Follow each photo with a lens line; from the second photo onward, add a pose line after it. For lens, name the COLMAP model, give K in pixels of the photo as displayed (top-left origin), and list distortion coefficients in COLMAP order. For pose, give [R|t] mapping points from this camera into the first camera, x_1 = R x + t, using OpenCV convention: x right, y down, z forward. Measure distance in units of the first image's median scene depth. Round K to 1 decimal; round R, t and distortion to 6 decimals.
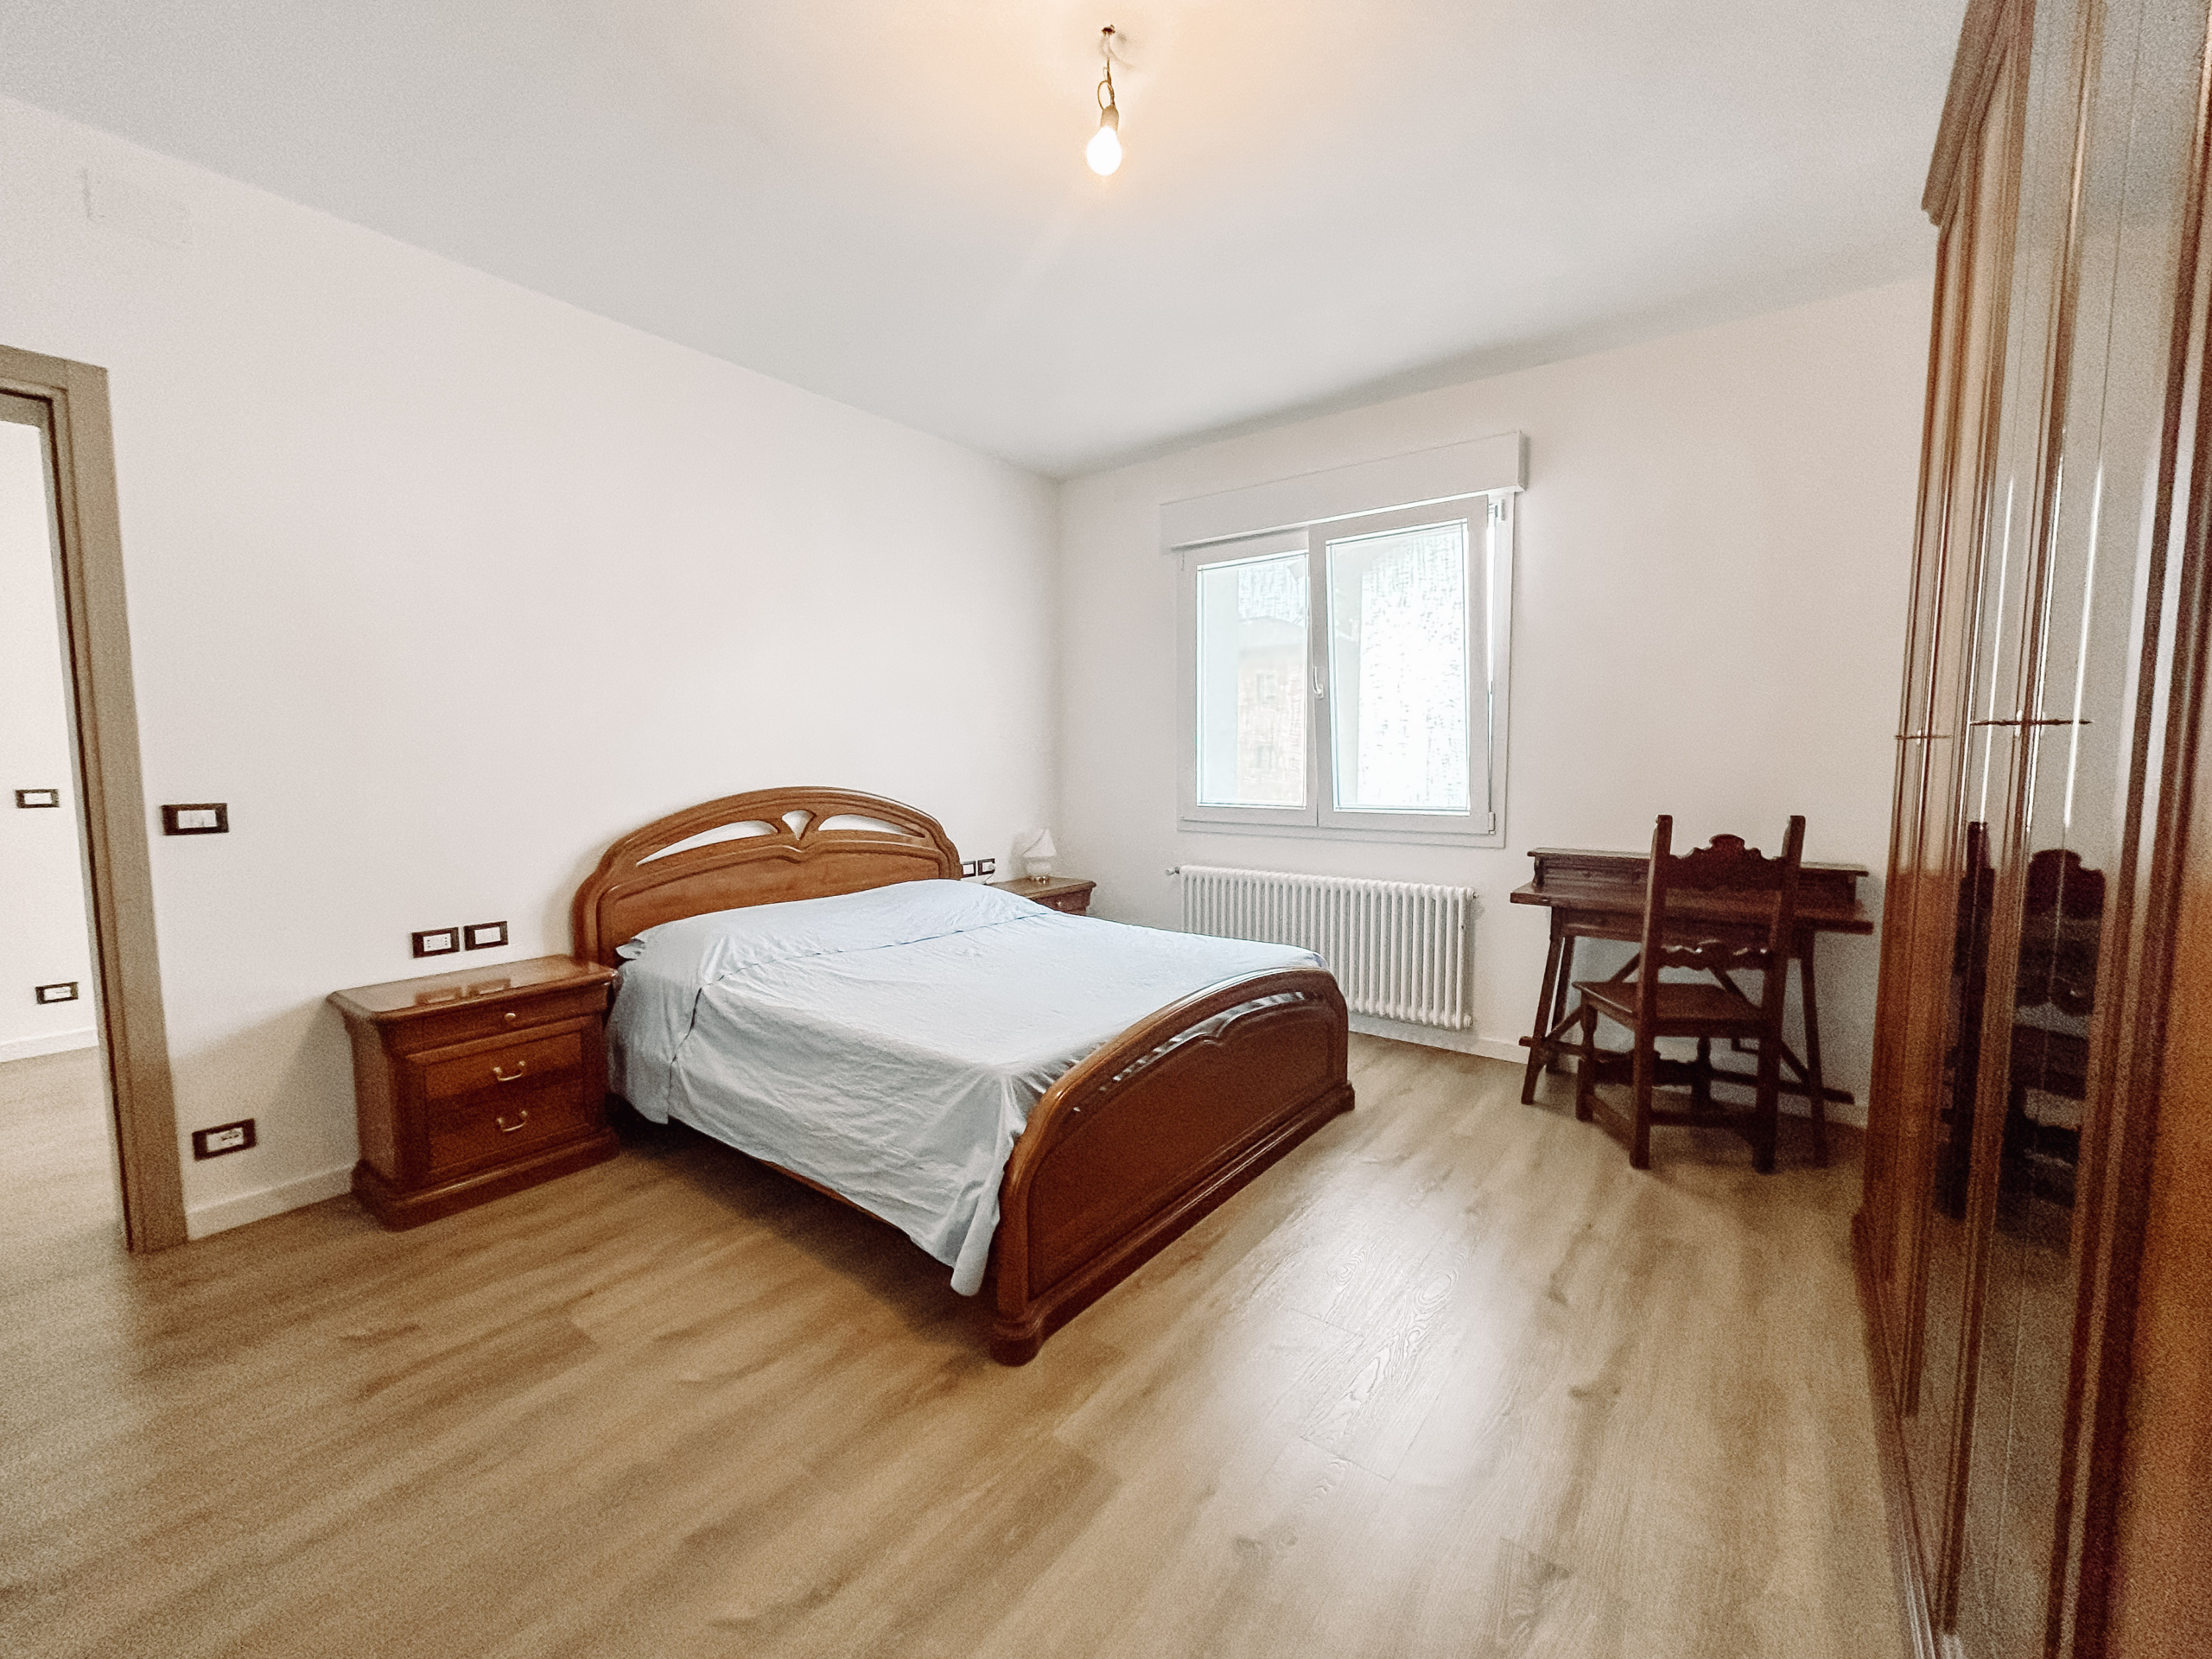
lens RADIAL K [[916.8, 0, 1116.2], [0, 916.8, 834.2], [0, 0, 1]] dist [0.002686, -0.000221]
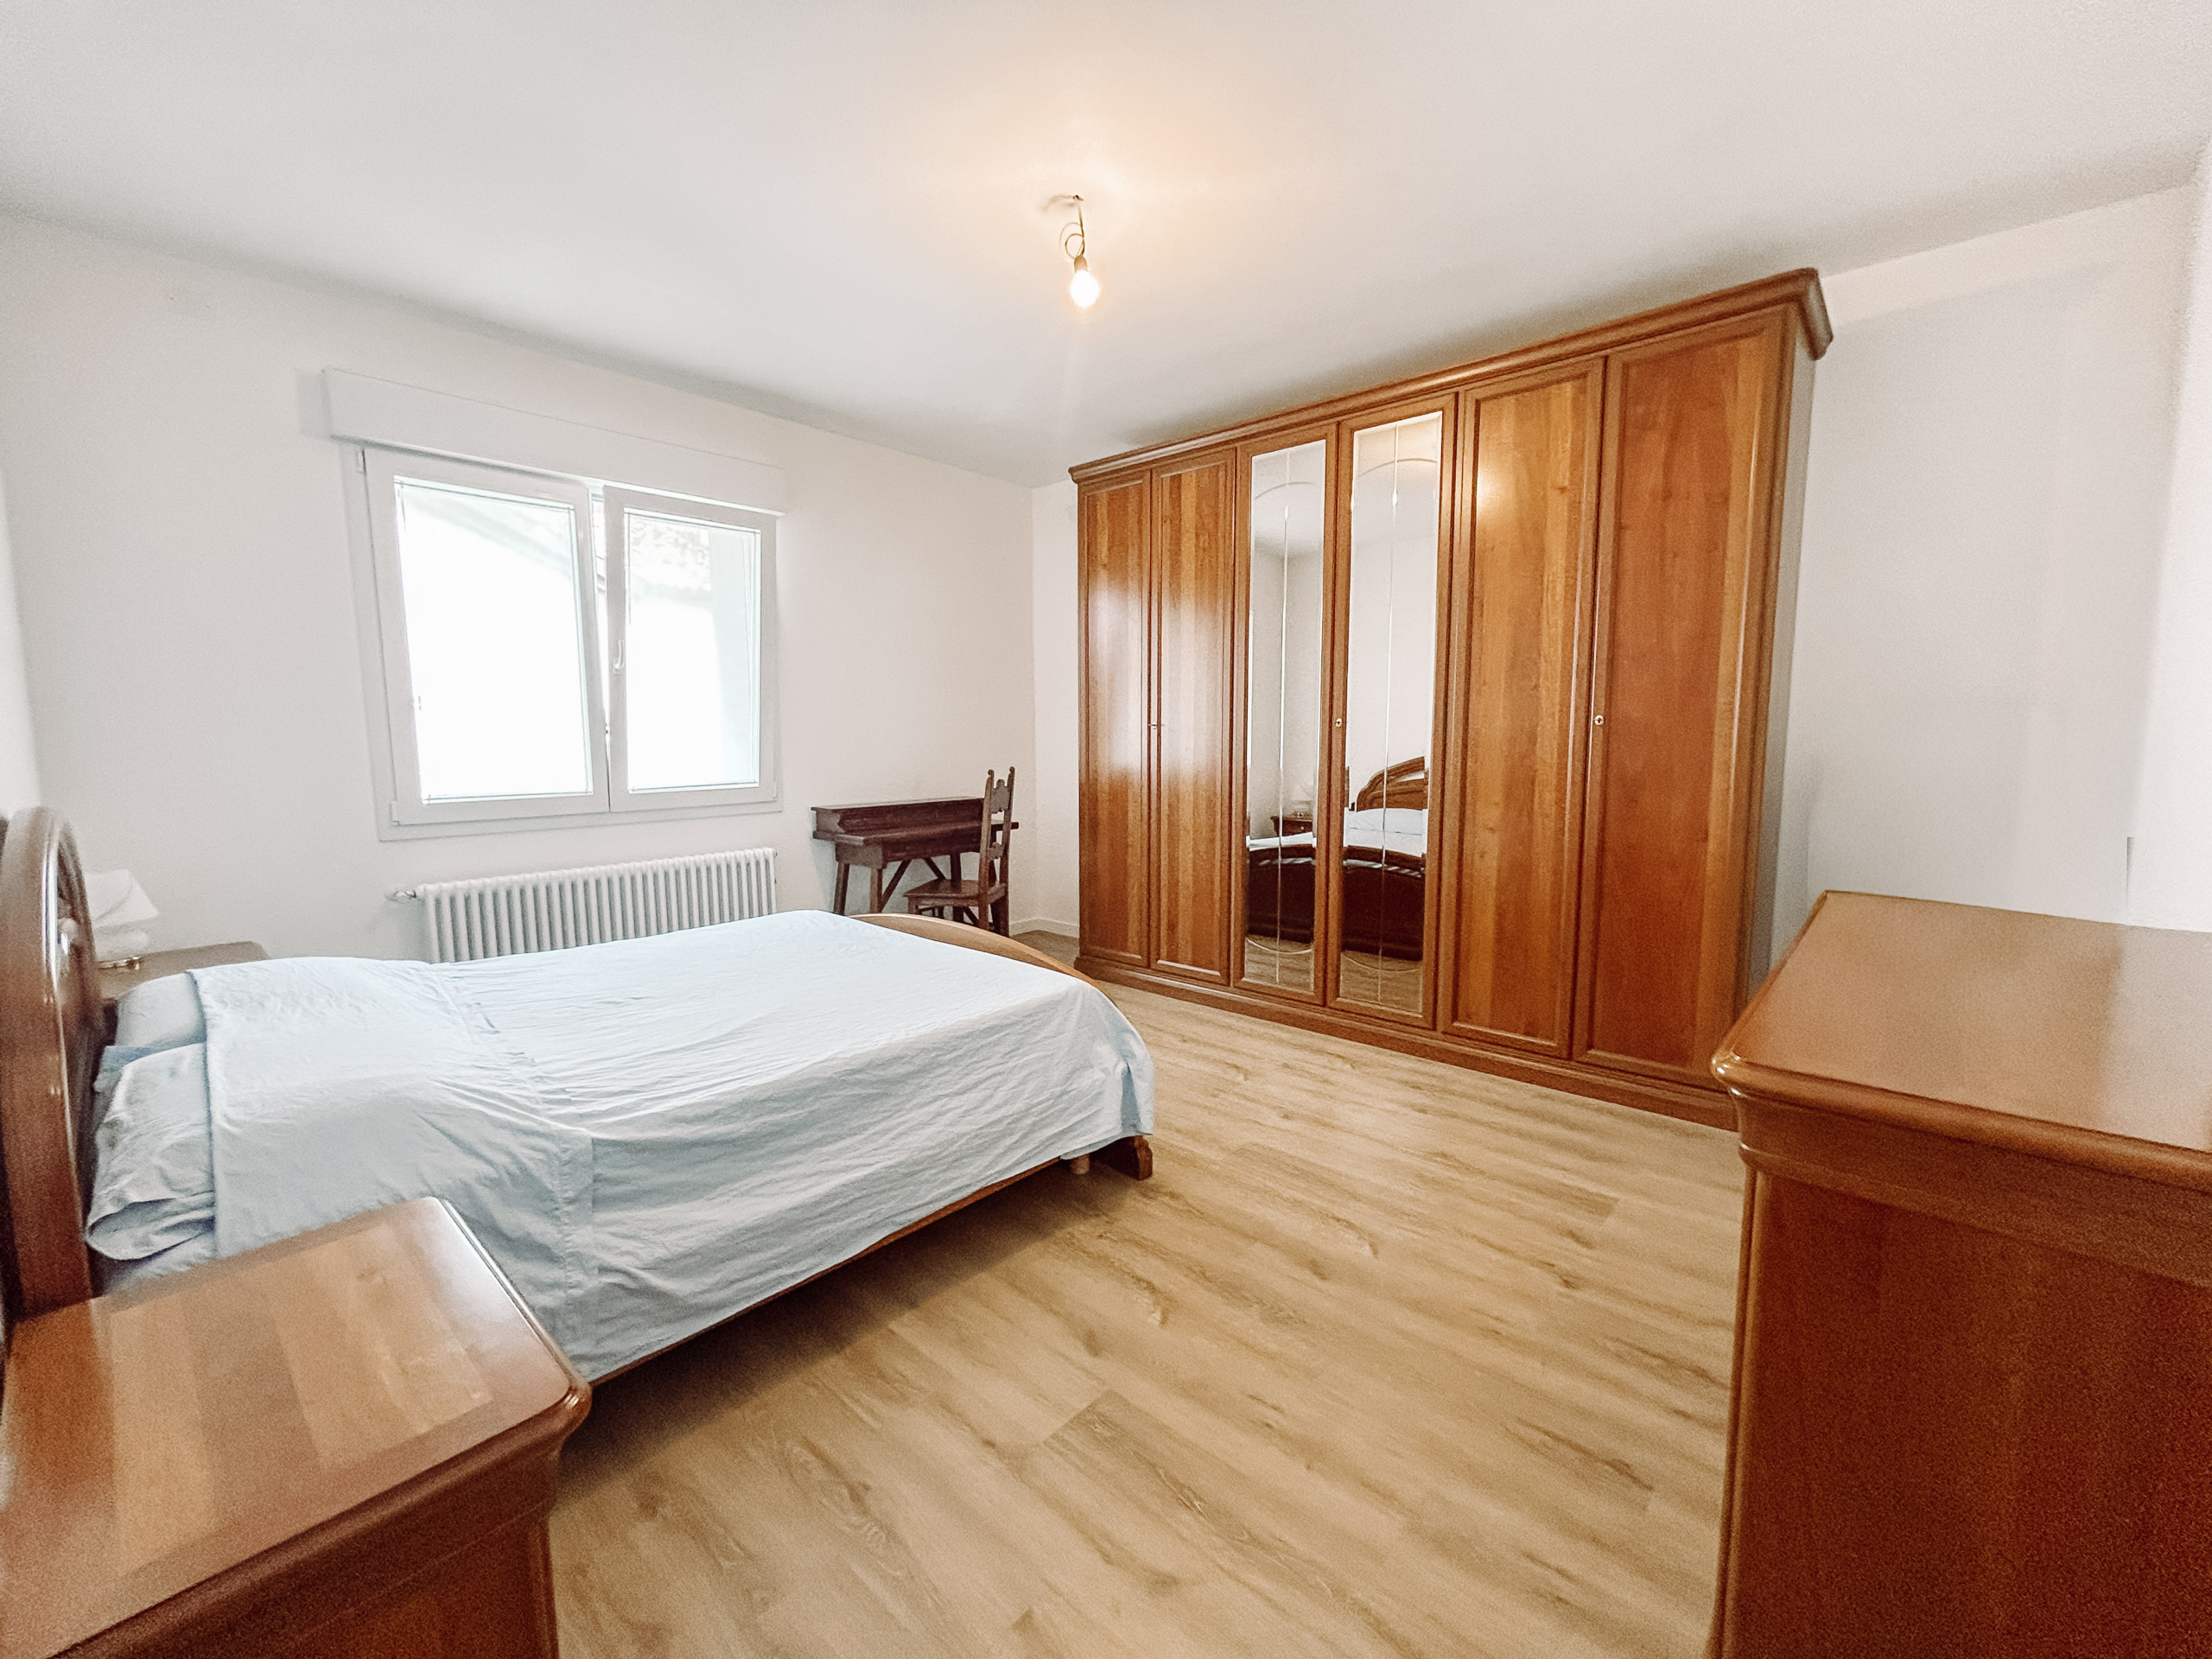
lens RADIAL K [[916.8, 0, 1116.2], [0, 916.8, 834.2], [0, 0, 1]] dist [0.002686, -0.000221]
pose [[0.073297, -0.107136, 0.991539, -1.010930], [0.091429, 0.990748, 0.100292, -0.050500], [-0.993110, 0.083304, 0.082415, 0.630793]]
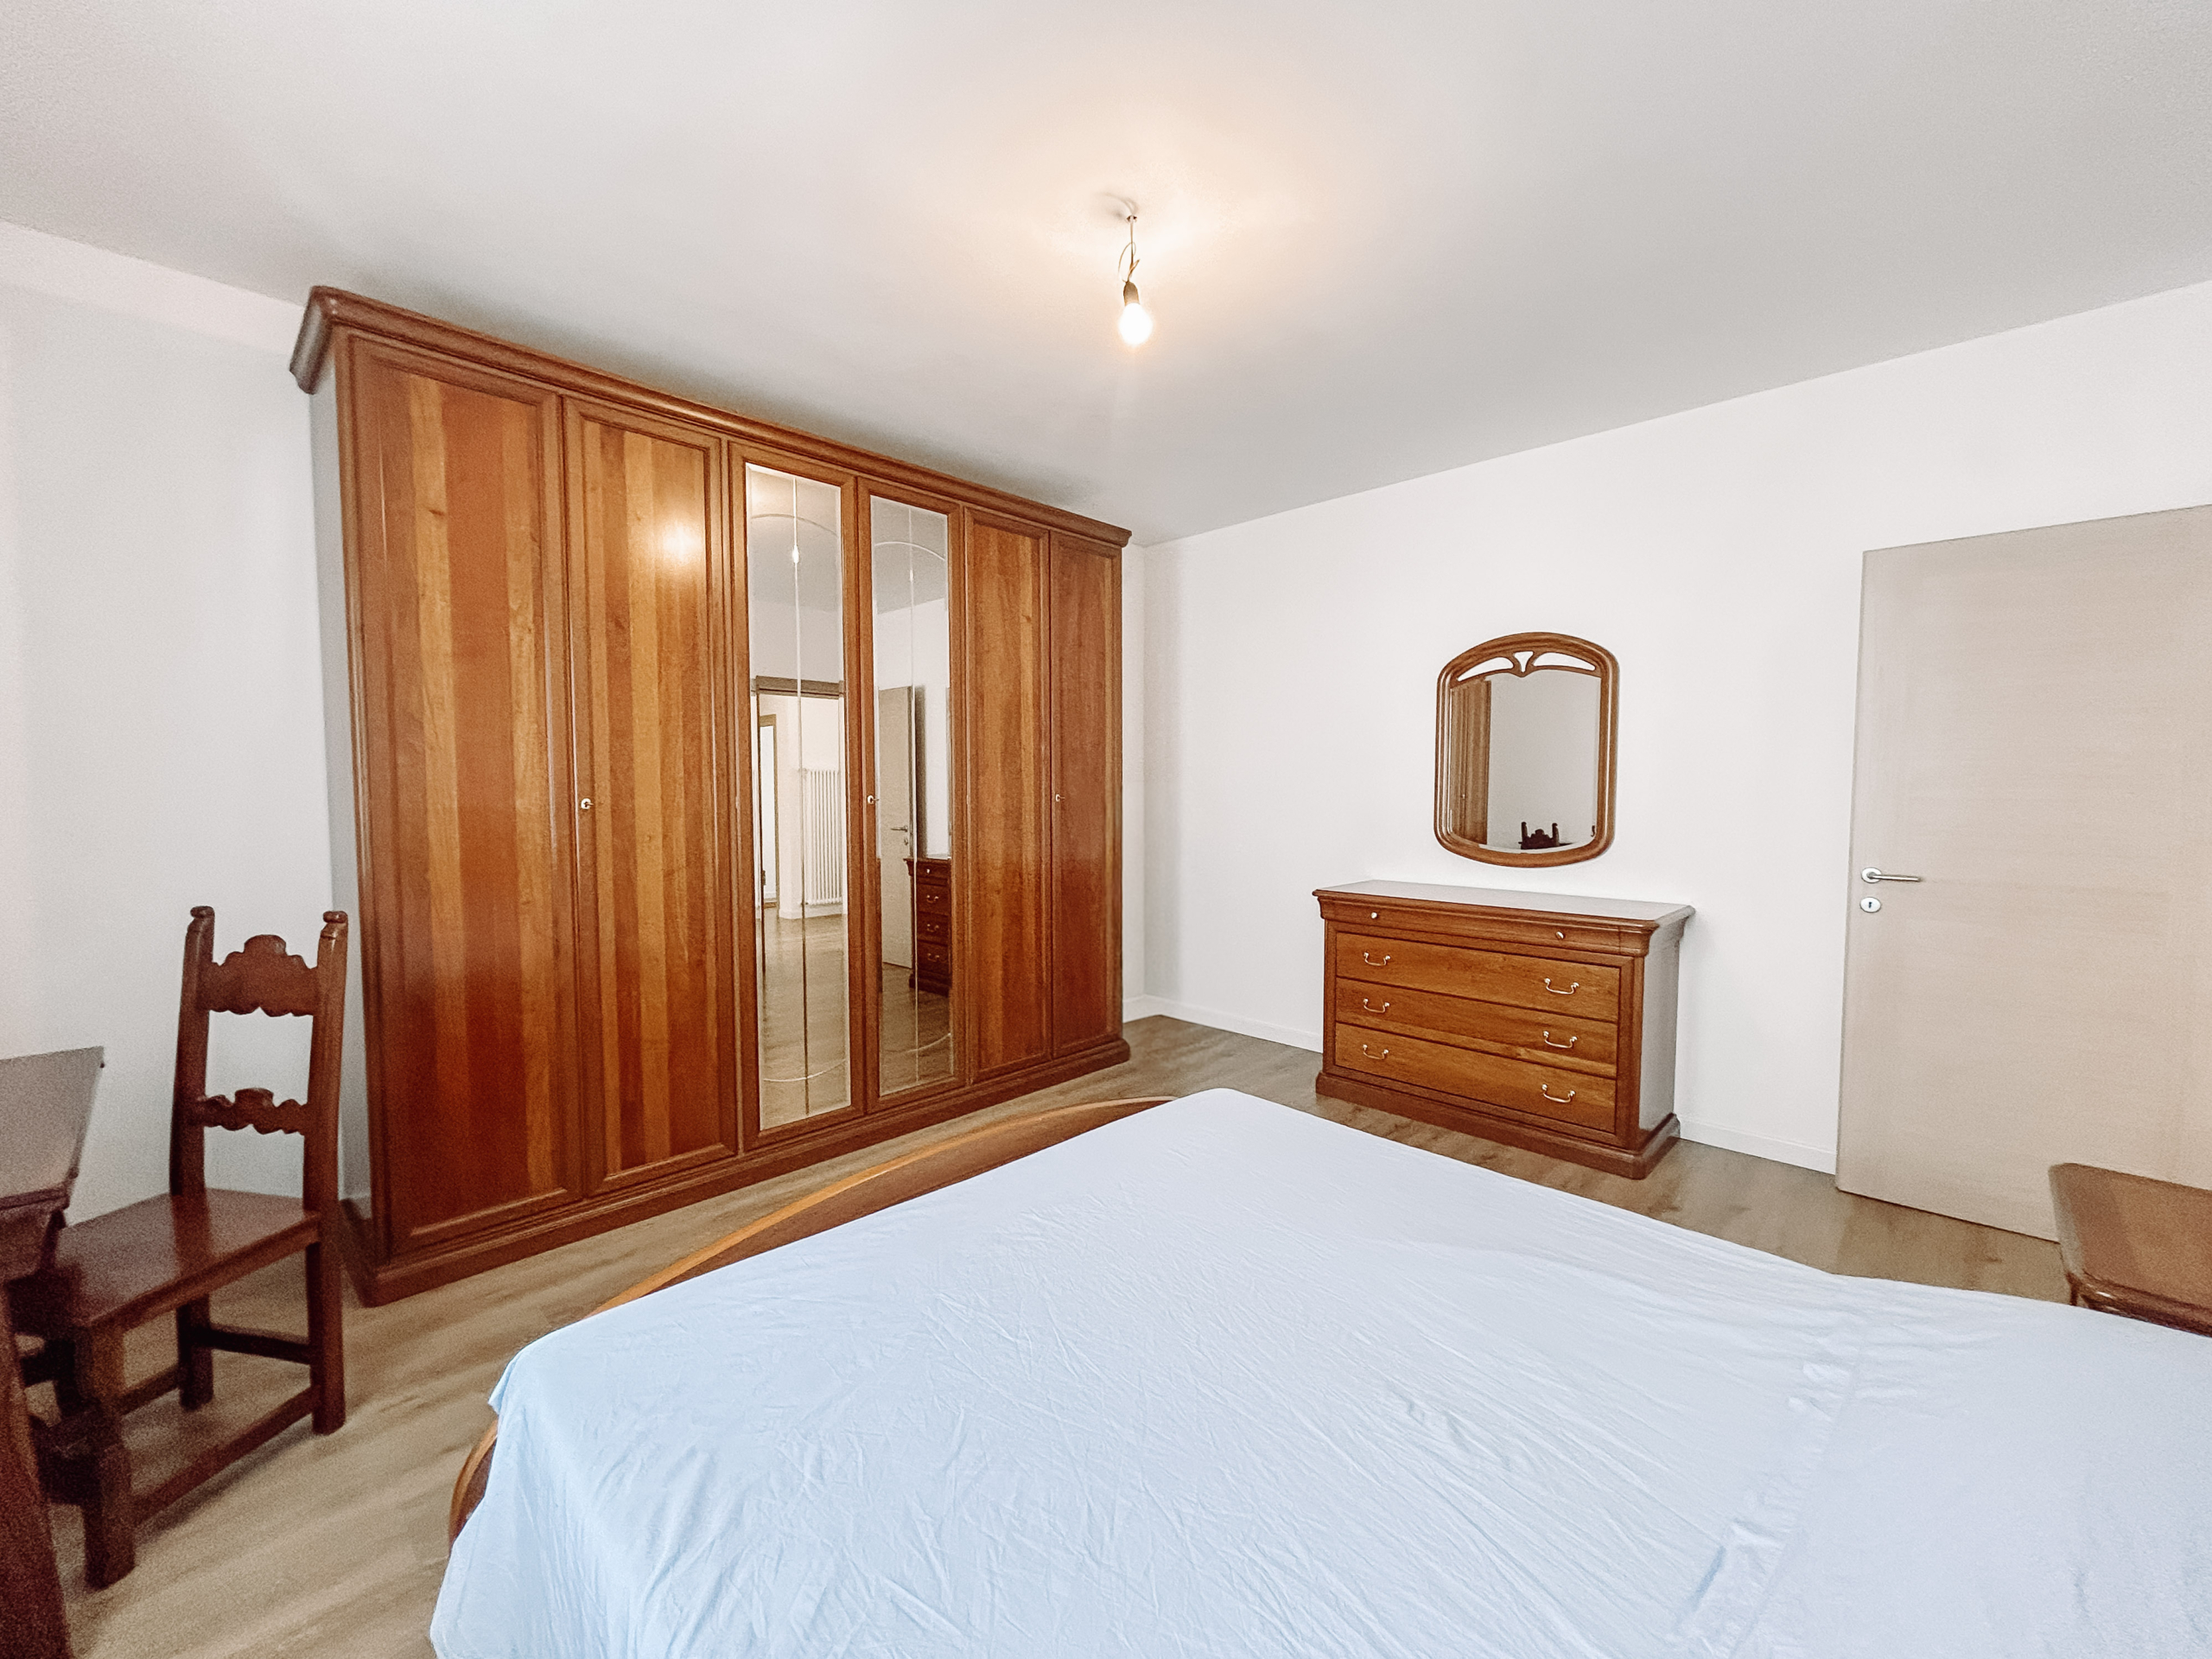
lens RADIAL K [[916.8, 0, 1116.2], [0, 916.8, 834.2], [0, 0, 1]] dist [0.002686, -0.000221]
pose [[-0.994232, -0.015810, 0.106083, -0.151427], [0.000273, 0.988699, 0.149915, -0.181258], [-0.107255, 0.149079, -0.982991, 1.541260]]
